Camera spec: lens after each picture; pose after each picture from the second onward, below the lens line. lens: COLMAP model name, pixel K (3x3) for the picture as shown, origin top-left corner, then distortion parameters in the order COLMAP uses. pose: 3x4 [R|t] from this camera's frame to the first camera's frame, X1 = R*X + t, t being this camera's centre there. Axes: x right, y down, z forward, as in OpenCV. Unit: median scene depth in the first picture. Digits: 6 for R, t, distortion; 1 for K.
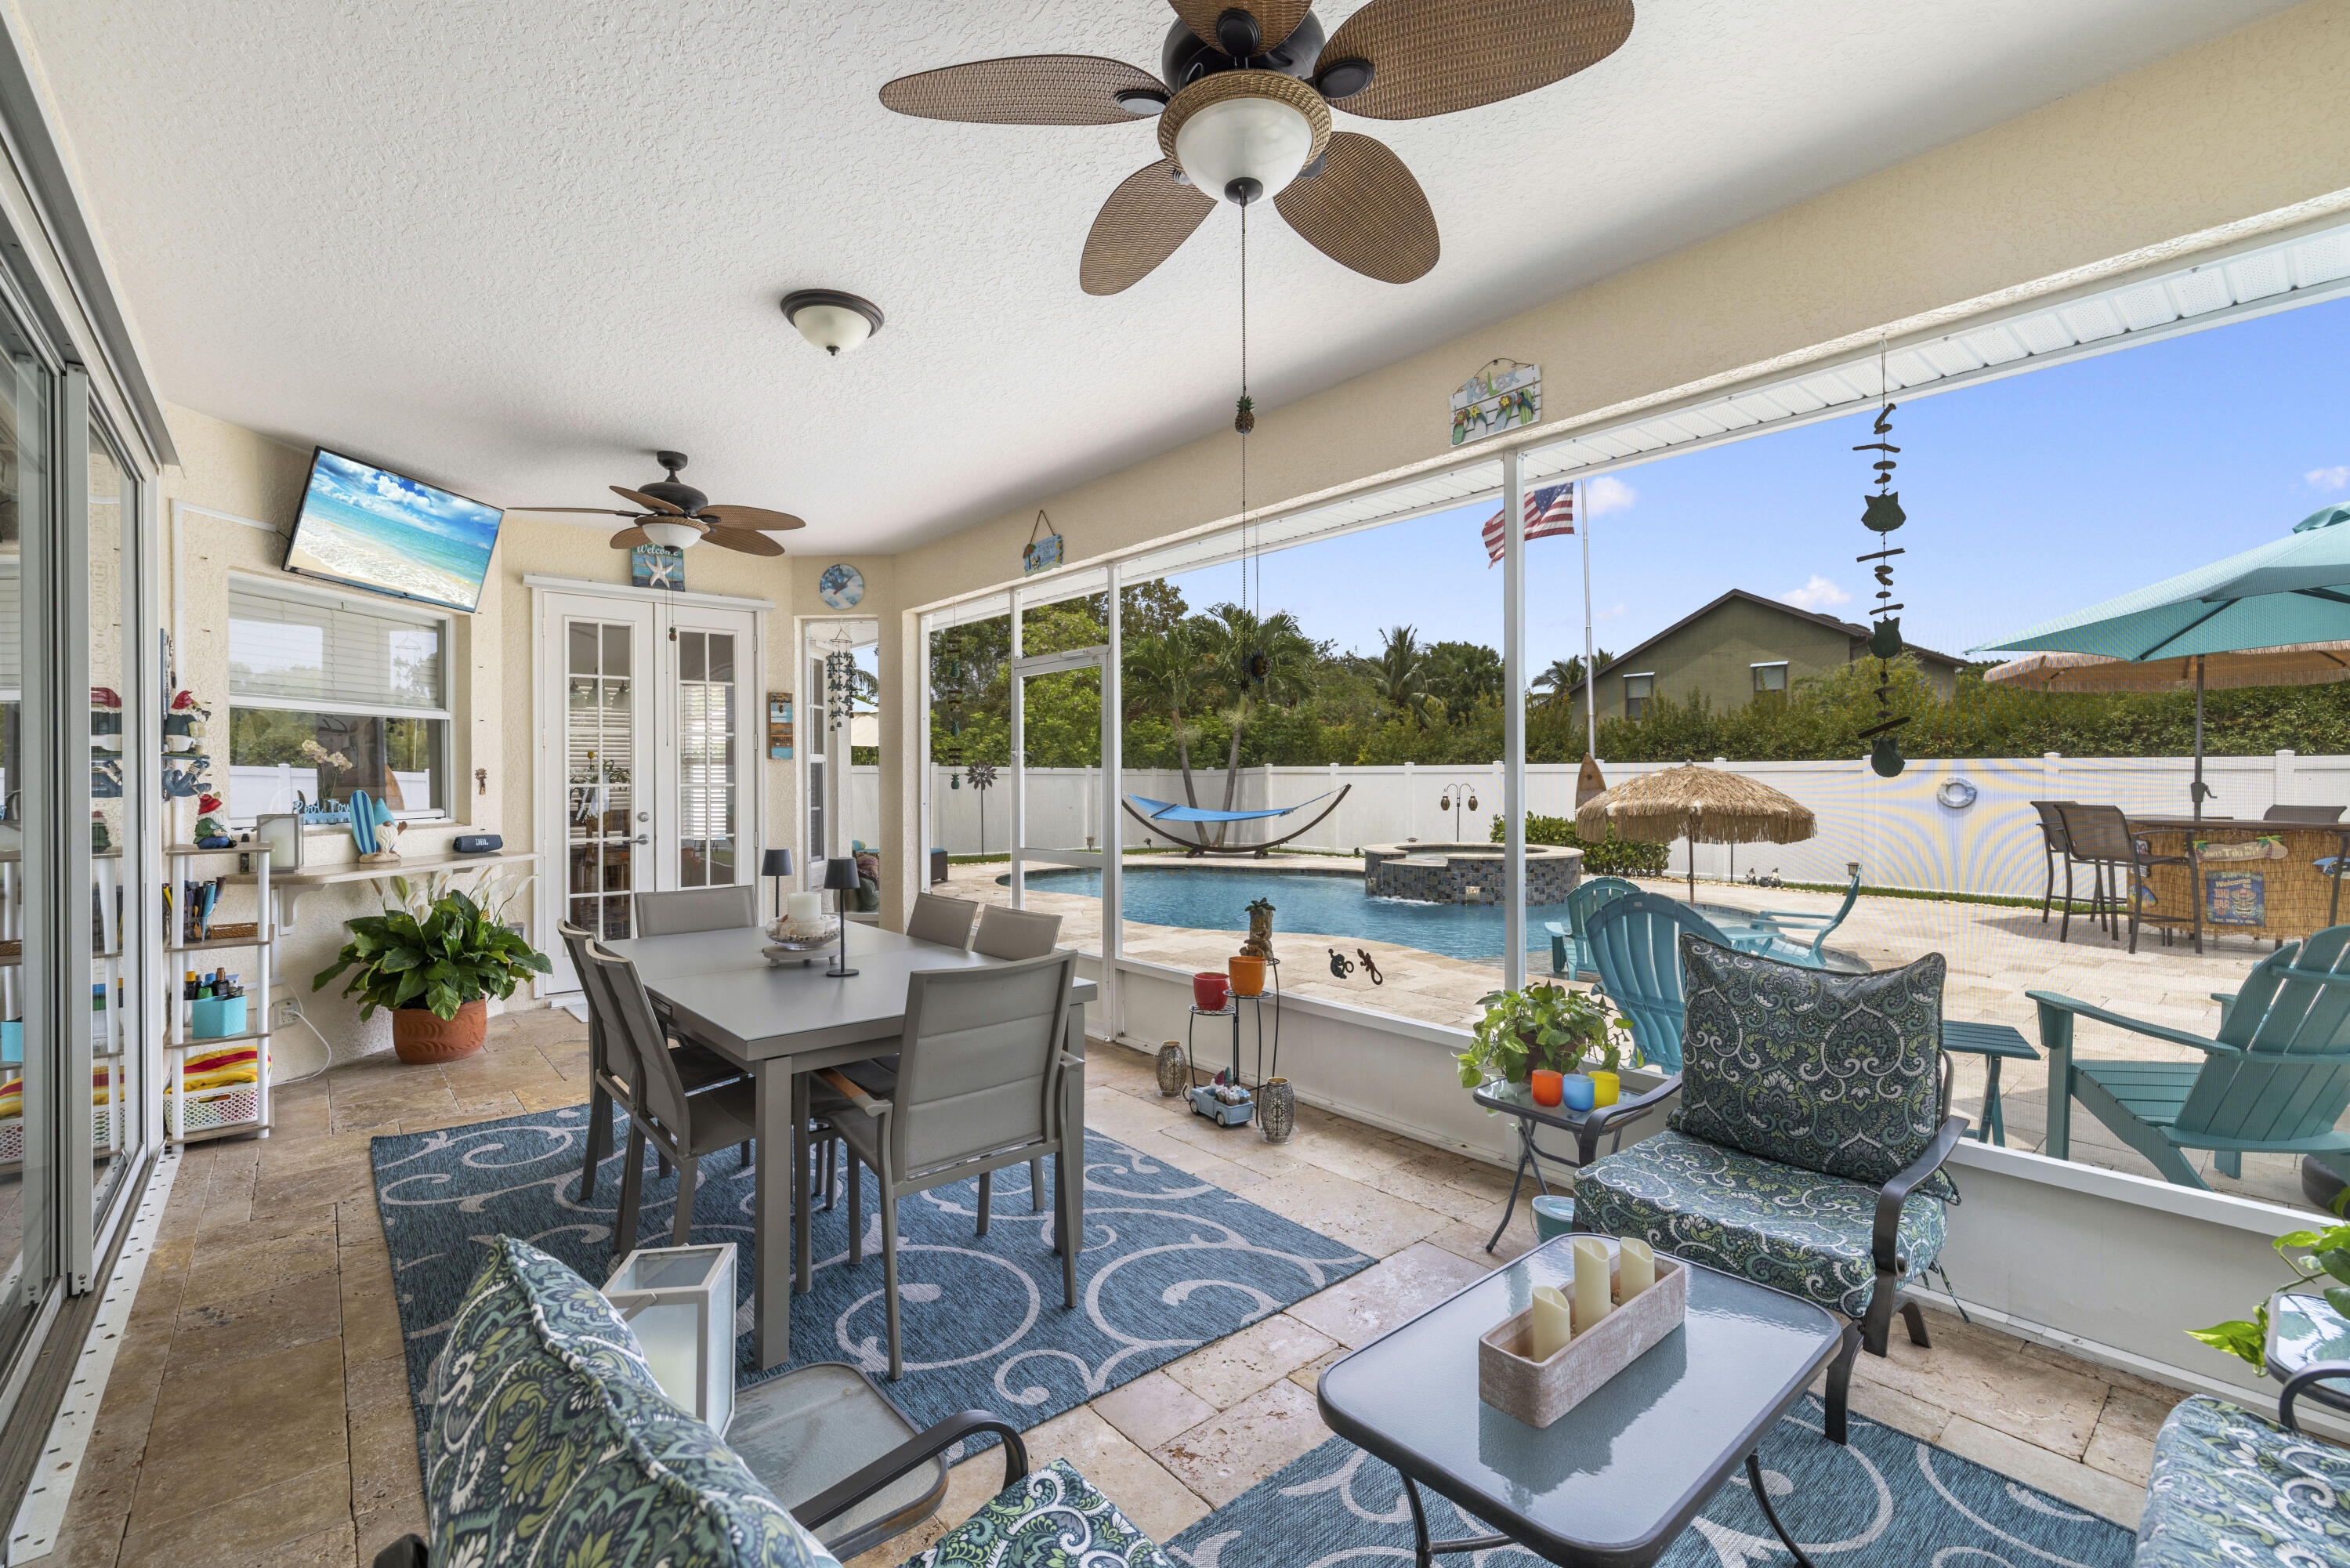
lens RADIAL K [[1006.6, 0, 1163.5], [0, 1006.6, 774.5], [0, 0, 1]] dist [0.001059, 0.000494]
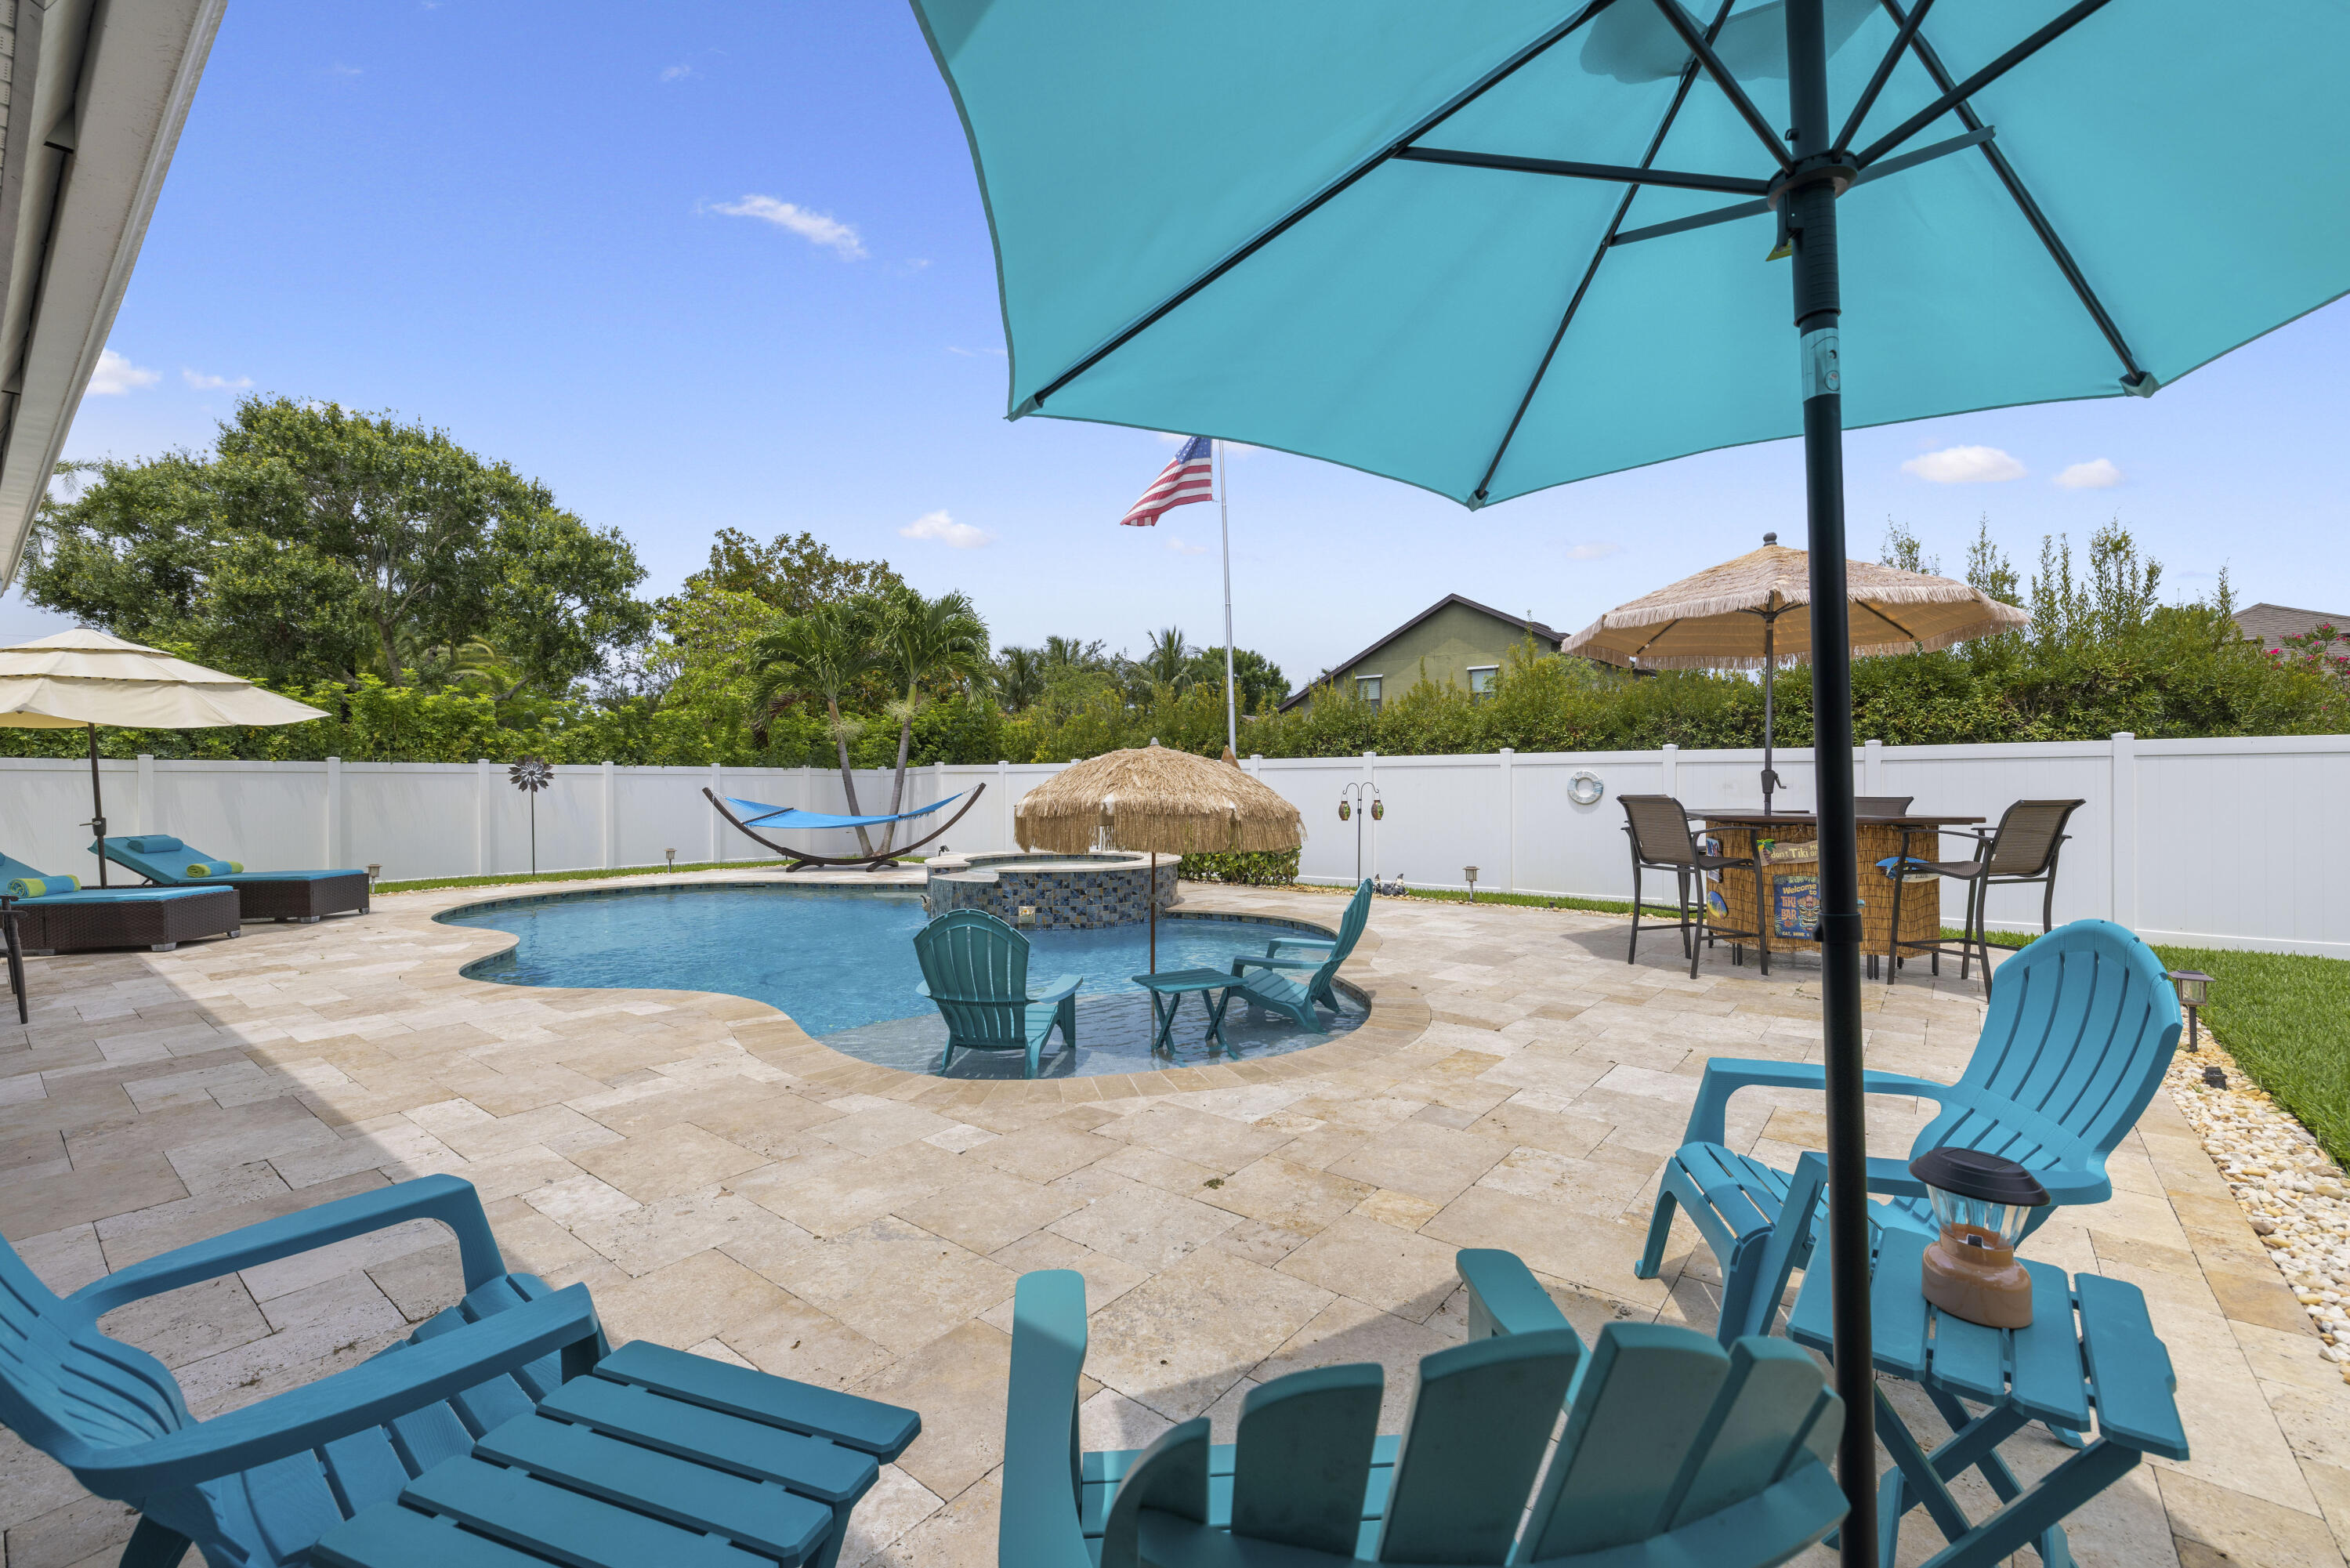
lens RADIAL K [[985.9, 0, 1167.6], [0, 985.9, 765.5], [0, 0, 1]] dist [0.001096, -0.000172]
pose [[0.982299, -0.001128, 0.187315, 0.233815], [0.003754, 0.999900, -0.013662, 0.008323], [-0.187281, 0.014123, 0.982205, 0.173933]]
